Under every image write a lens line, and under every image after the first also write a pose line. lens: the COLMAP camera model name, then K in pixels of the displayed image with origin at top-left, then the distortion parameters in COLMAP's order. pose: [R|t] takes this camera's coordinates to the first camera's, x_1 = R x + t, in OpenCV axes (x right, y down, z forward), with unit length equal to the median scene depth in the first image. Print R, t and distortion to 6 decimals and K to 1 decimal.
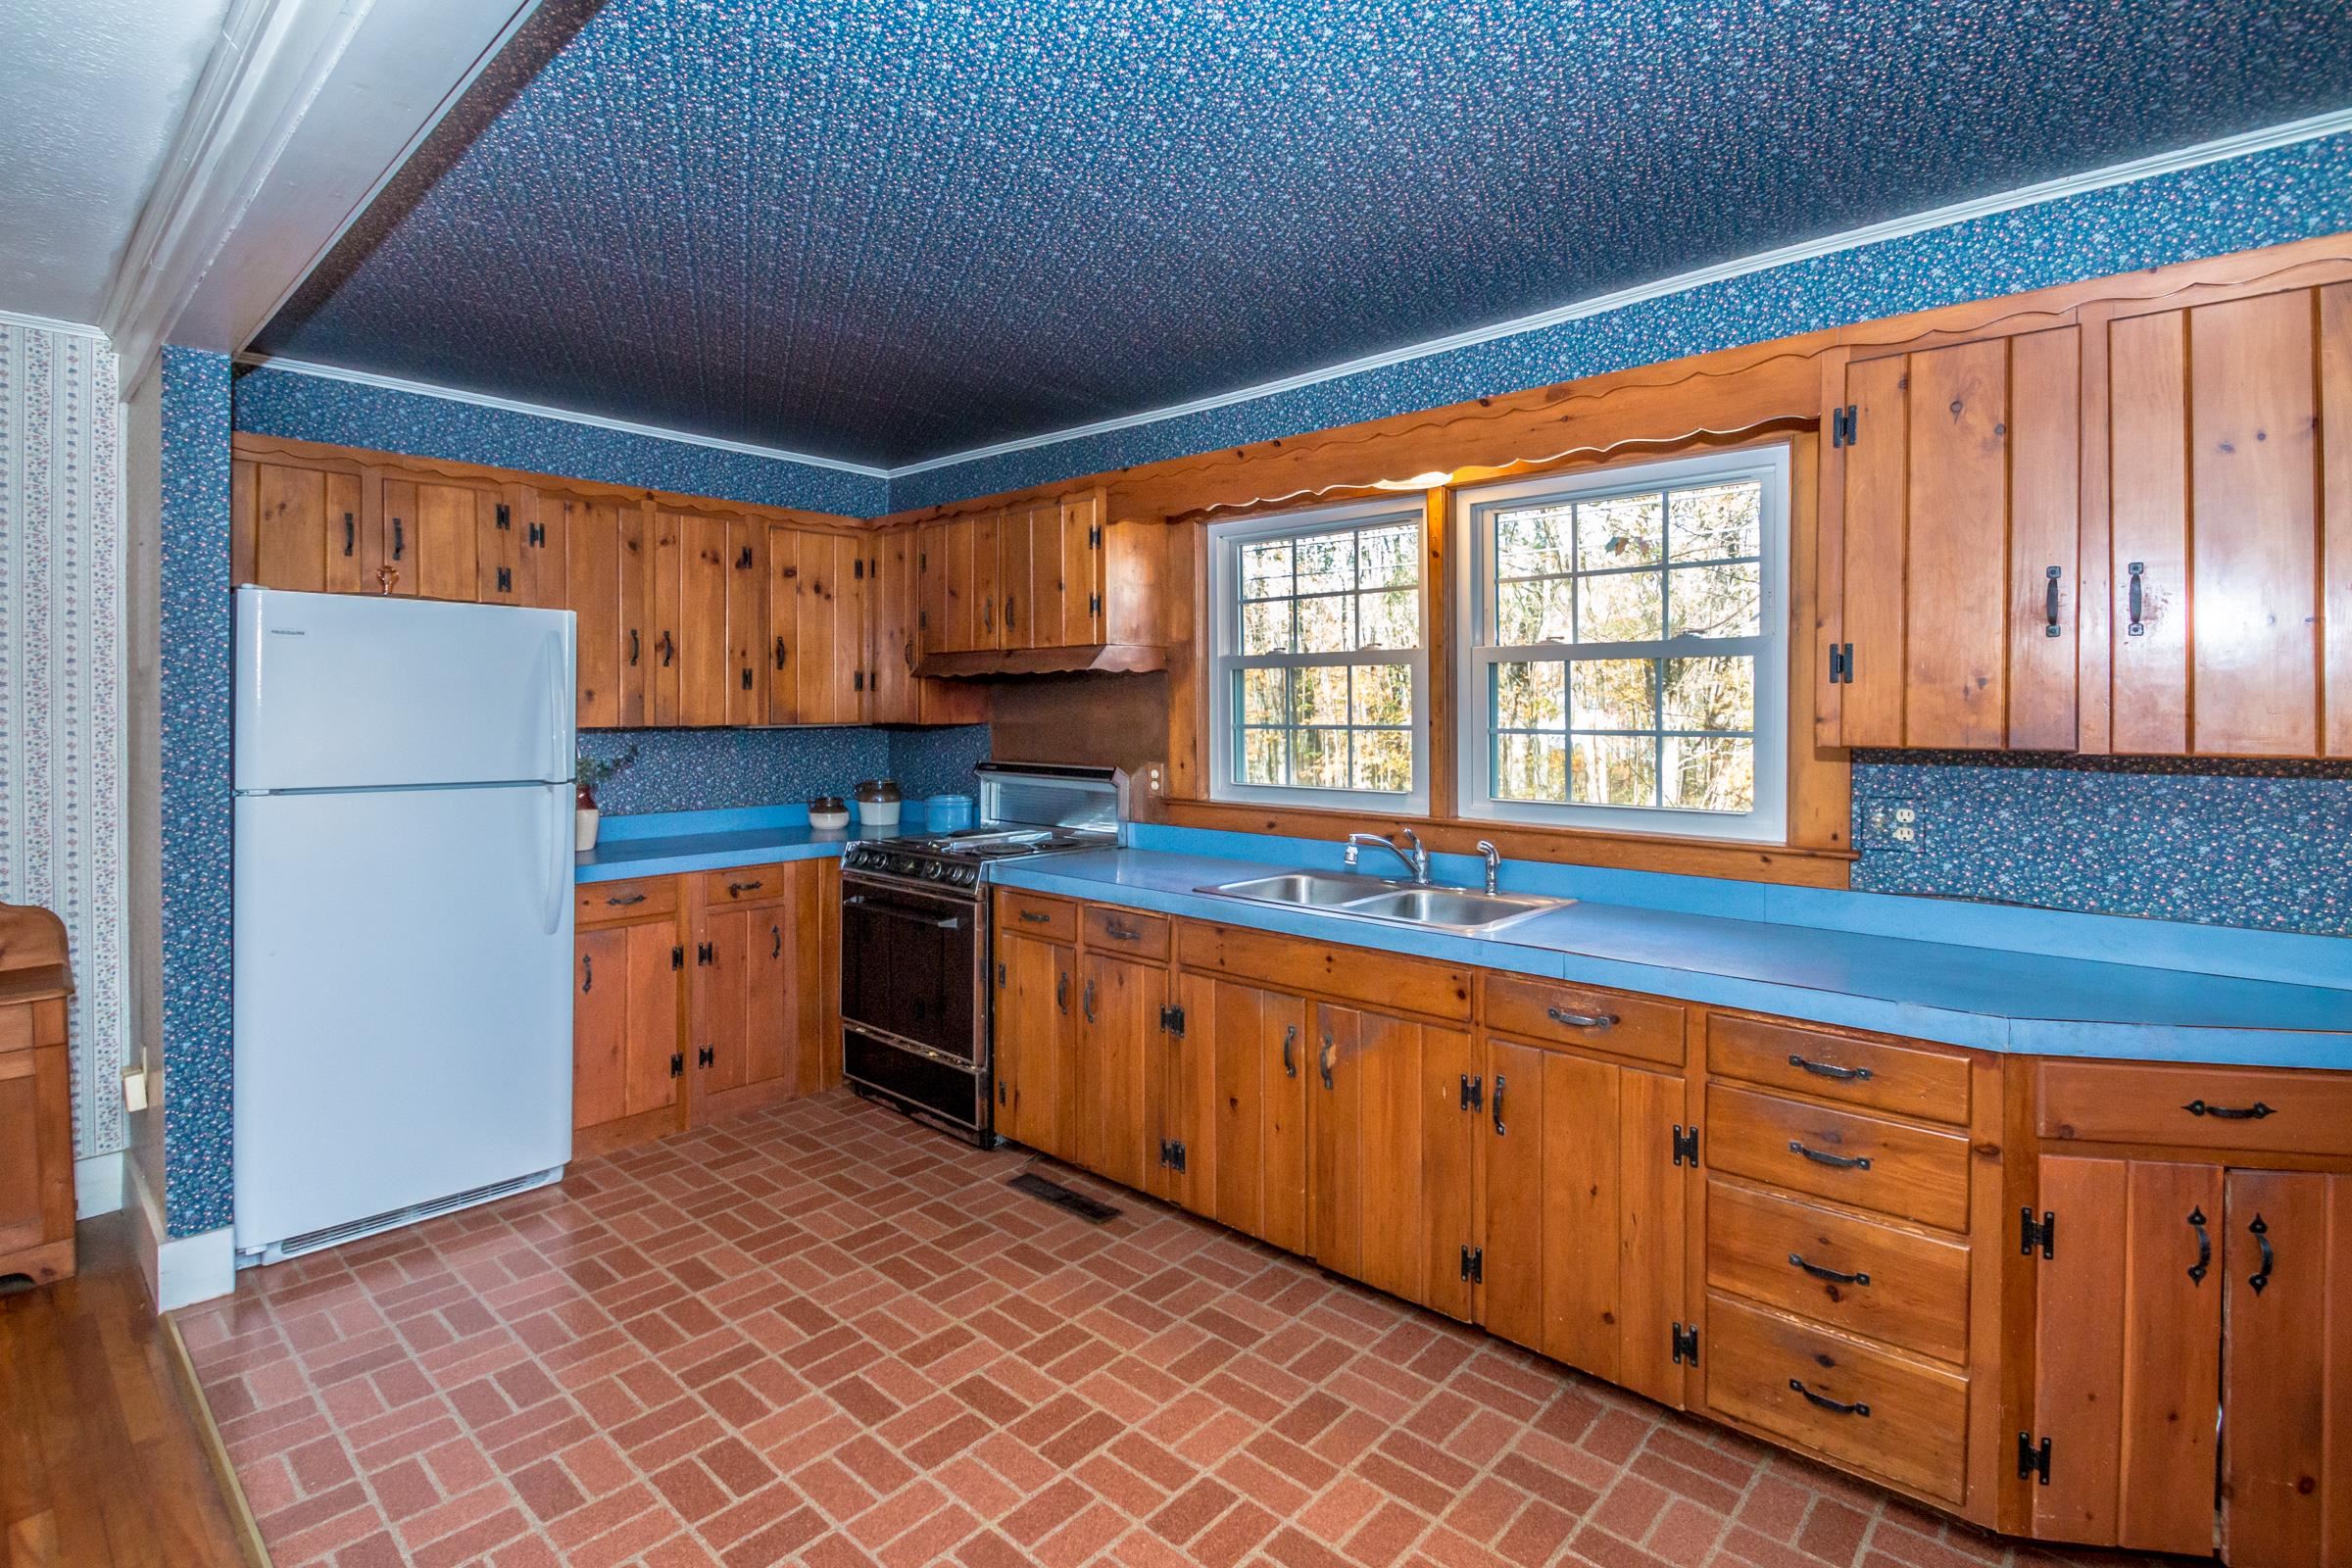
lens RADIAL K [[1127.4, 0, 1182.3], [0, 1127.4, 708.9], [0, 0, 1]] dist [0.002555, -0.000252]
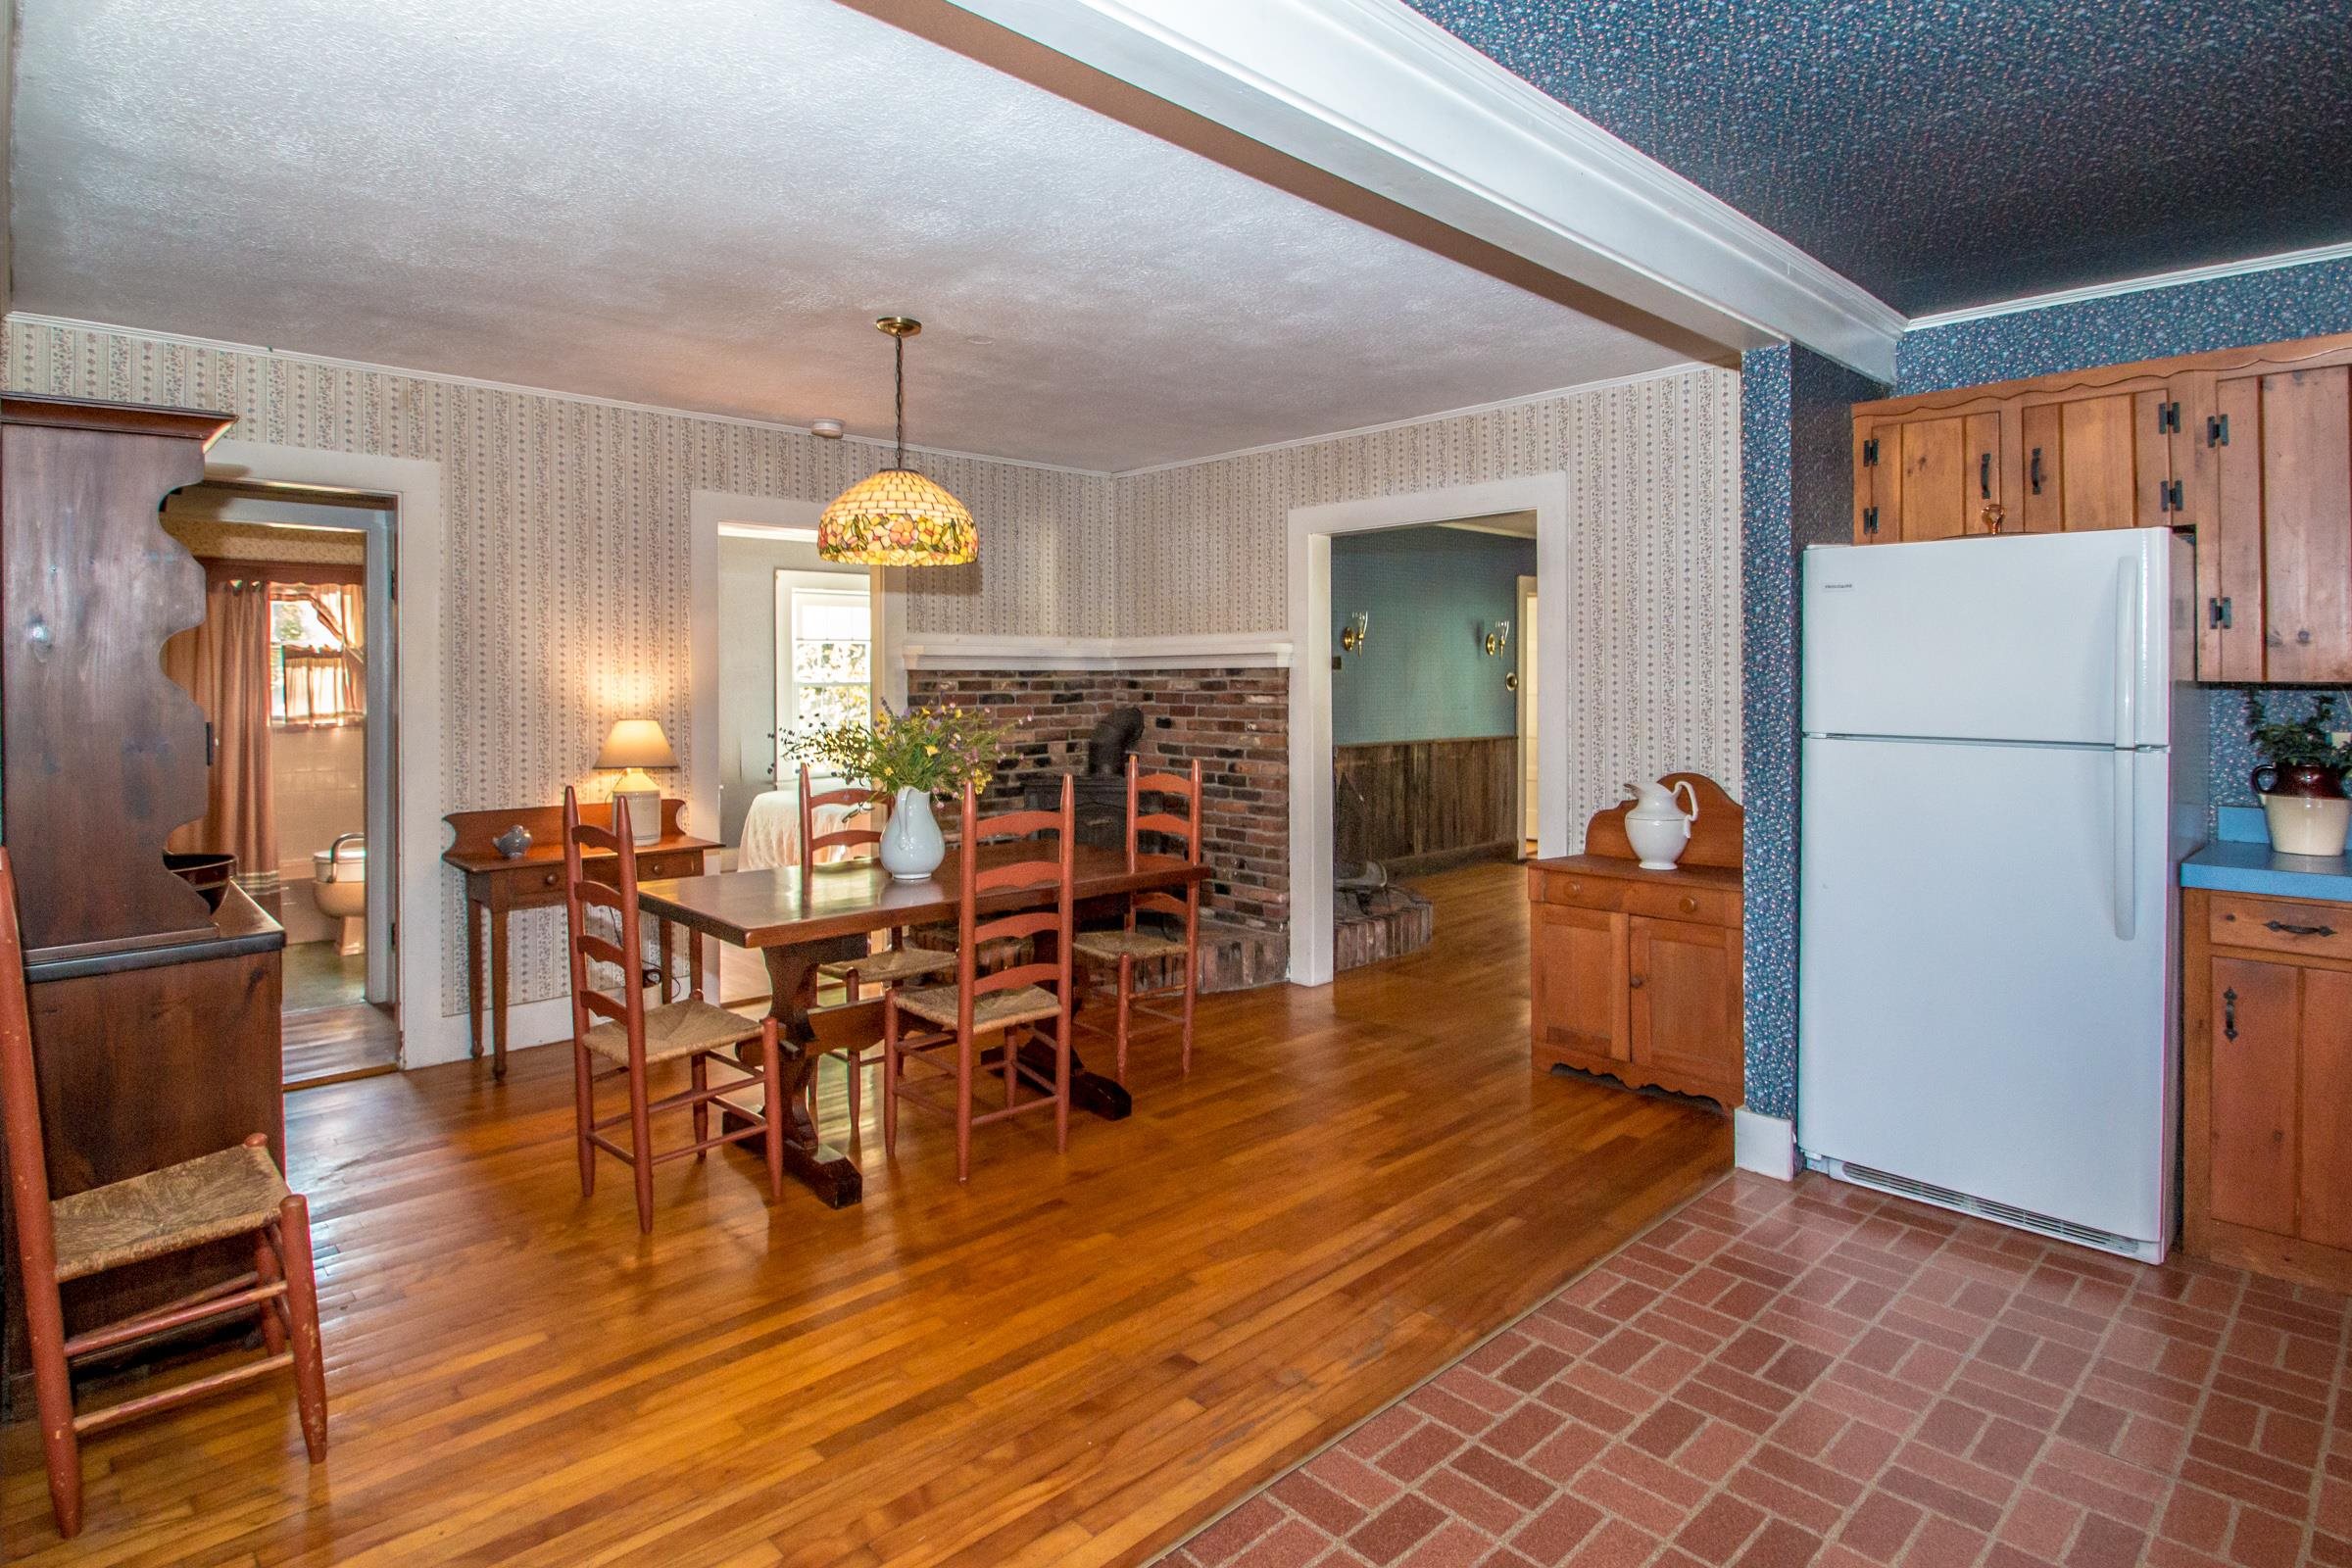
lens RADIAL K [[1239.1, 0, 1189.2], [0, 1239.1, 678.8], [0, 0, 1]] dist [-0.024388, 0.000000]
pose [[-0.073146, -0.001548, -0.997320, 0.389334], [-0.004540, 0.999989, -0.001219, 0.023411], [0.997311, 0.004438, -0.073152, 0.469882]]
